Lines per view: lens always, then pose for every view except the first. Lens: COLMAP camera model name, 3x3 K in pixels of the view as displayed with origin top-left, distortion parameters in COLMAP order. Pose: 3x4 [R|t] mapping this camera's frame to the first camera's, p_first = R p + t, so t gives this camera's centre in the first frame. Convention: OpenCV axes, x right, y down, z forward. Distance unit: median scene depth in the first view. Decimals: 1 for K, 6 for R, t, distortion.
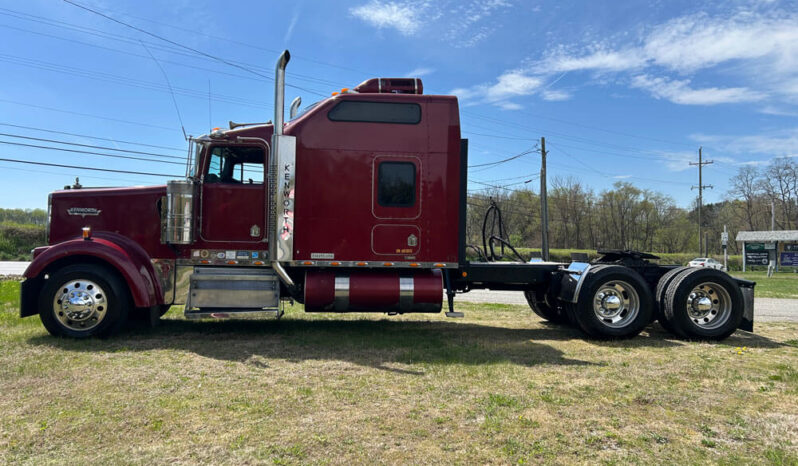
lens RADIAL K [[619.3, 0, 399.3], [0, 619.3, 230.5], [0, 0, 1]] dist [0.035011, -0.024431]
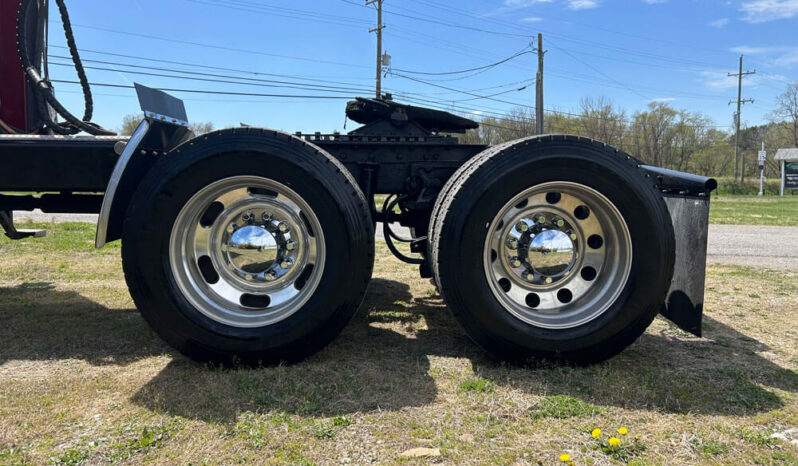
lens RADIAL K [[619.3, 0, 400.2], [0, 619.3, 230.8], [0, 0, 1]] dist [0.035011, -0.024431]
pose [[0.998710, -0.001780, -0.050742, 0.066390], [0.007584, 0.993403, 0.114426, 0.011036], [0.050204, -0.114663, 0.992135, 0.105559]]
